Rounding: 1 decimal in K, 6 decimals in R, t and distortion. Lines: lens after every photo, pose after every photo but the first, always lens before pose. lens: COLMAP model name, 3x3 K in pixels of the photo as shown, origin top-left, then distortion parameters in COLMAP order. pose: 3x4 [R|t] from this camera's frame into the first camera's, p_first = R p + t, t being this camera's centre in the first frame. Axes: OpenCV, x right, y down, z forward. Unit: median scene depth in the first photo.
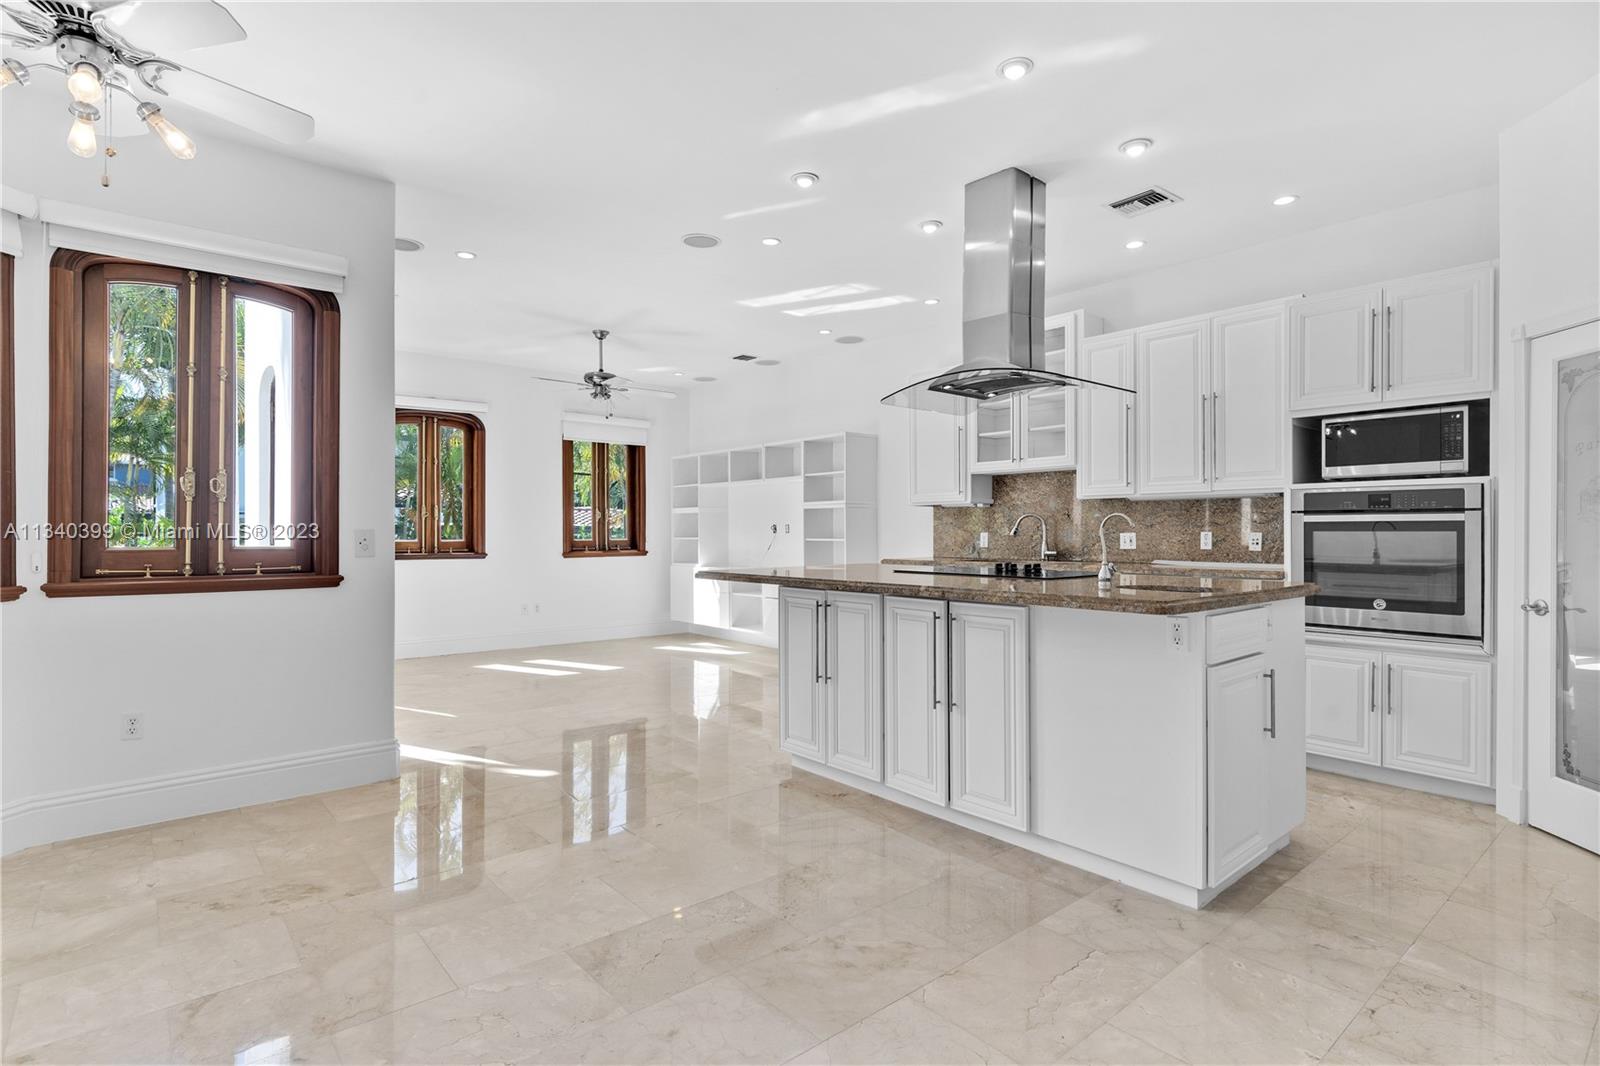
lens RADIAL K [[837.7, 0, 818.3], [0, 837.7, 526.0], [0, 0, 1]] dist [0.000920, 0.000659]
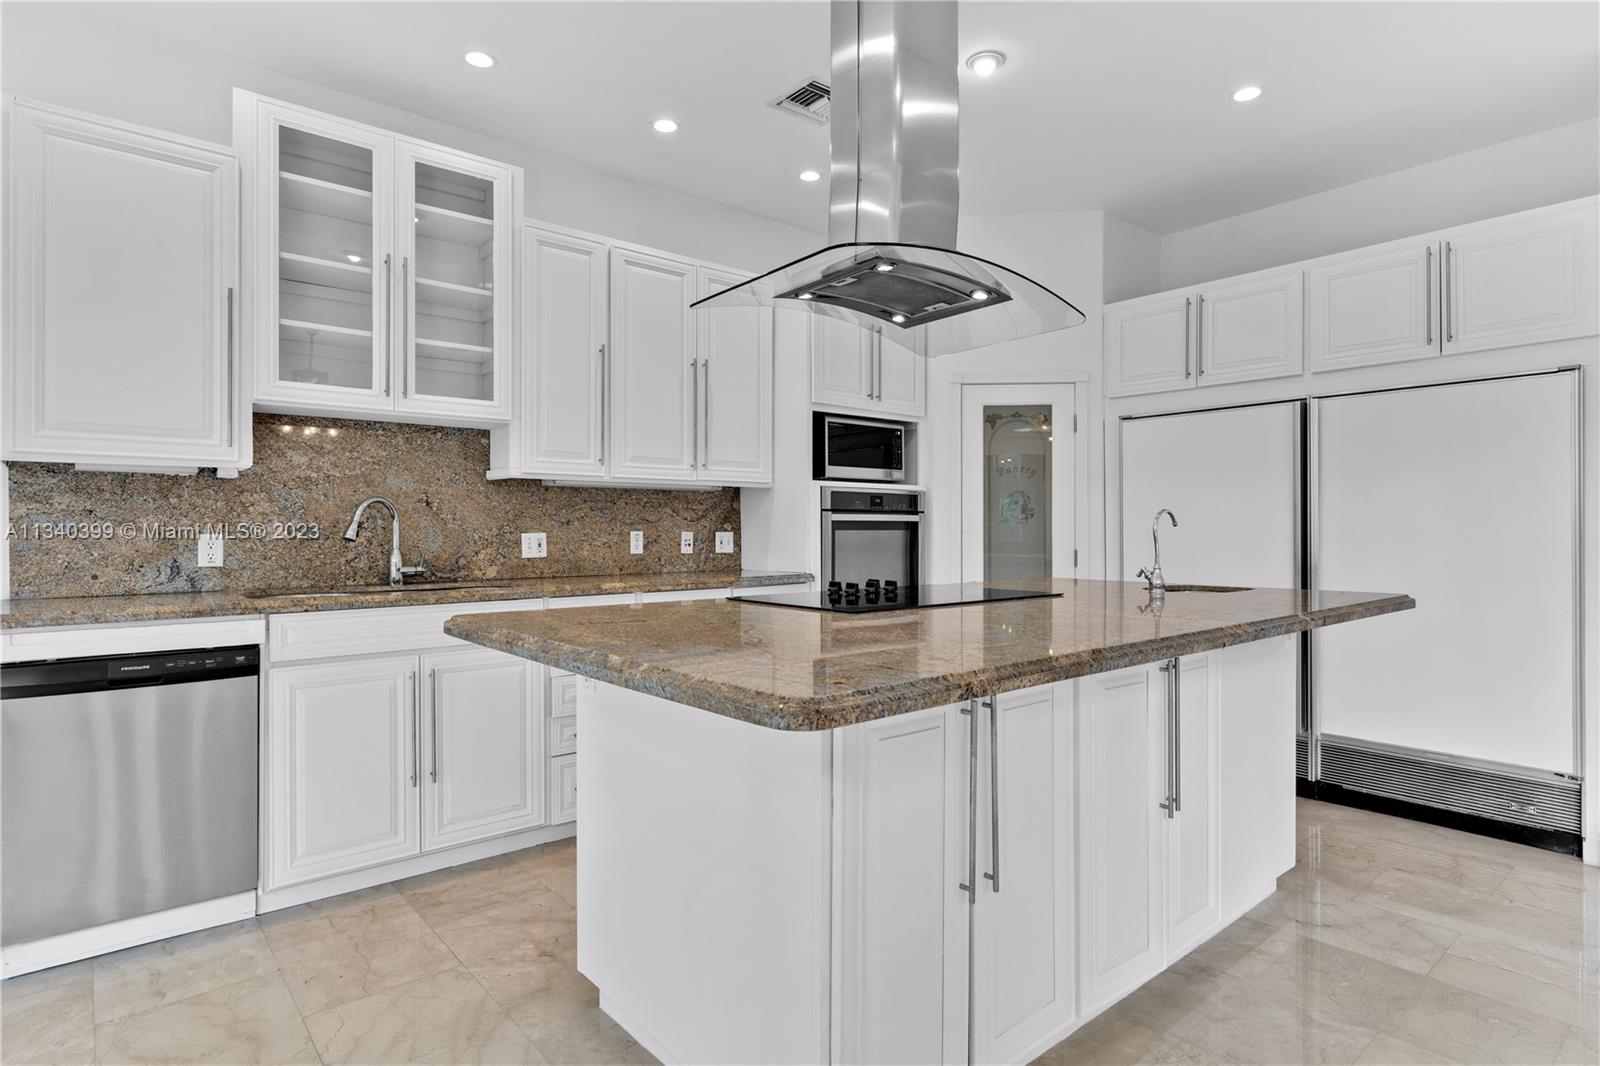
lens RADIAL K [[837.7, 0, 818.3], [0, 837.7, 526.0], [0, 0, 1]] dist [0.000920, 0.000659]
pose [[-0.003774, 0.003725, 0.999986, -0.374601], [-0.005375, 0.999979, -0.003745, 0.004889], [-0.999978, -0.005389, -0.003754, 0.990985]]
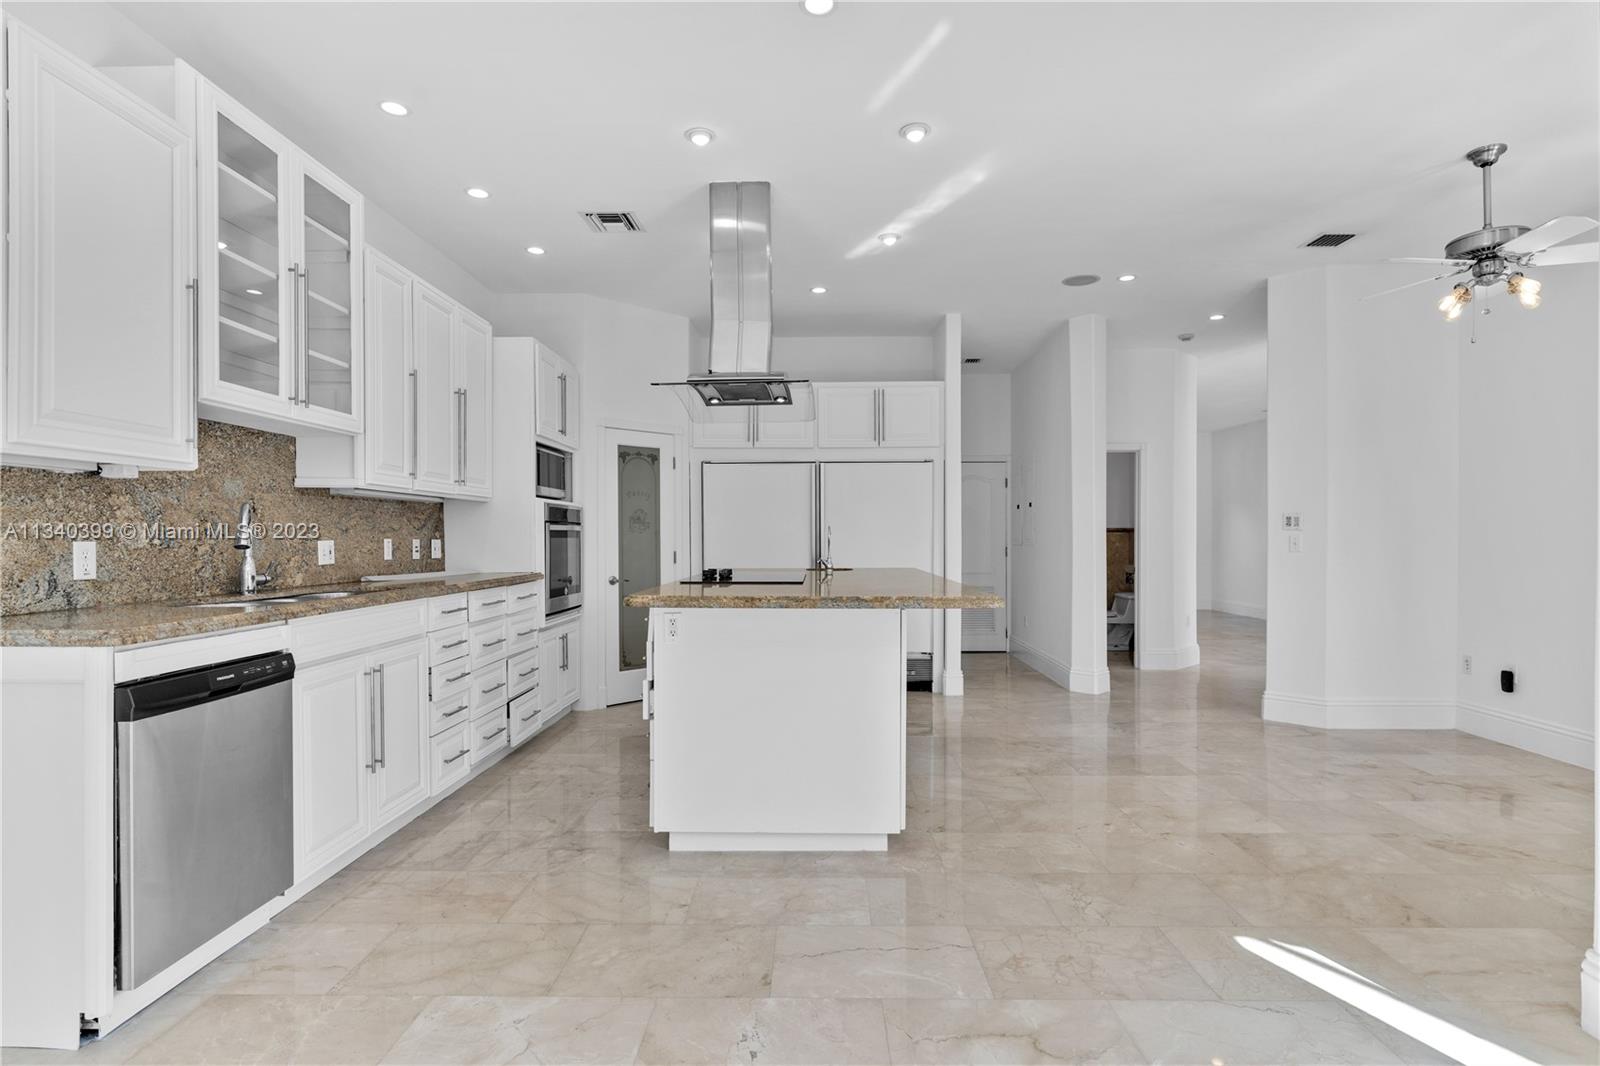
lens RADIAL K [[764.8, 0, 813.9], [0, 764.8, 542.1], [0, 0, 1]] dist [-0.000809, 0.000540]
pose [[-0.746666, -0.002187, 0.665196, -0.427729], [-0.001748, 0.999998, 0.001327, 0.010083], [-0.665197, -0.000172, -0.746668, 1.527851]]
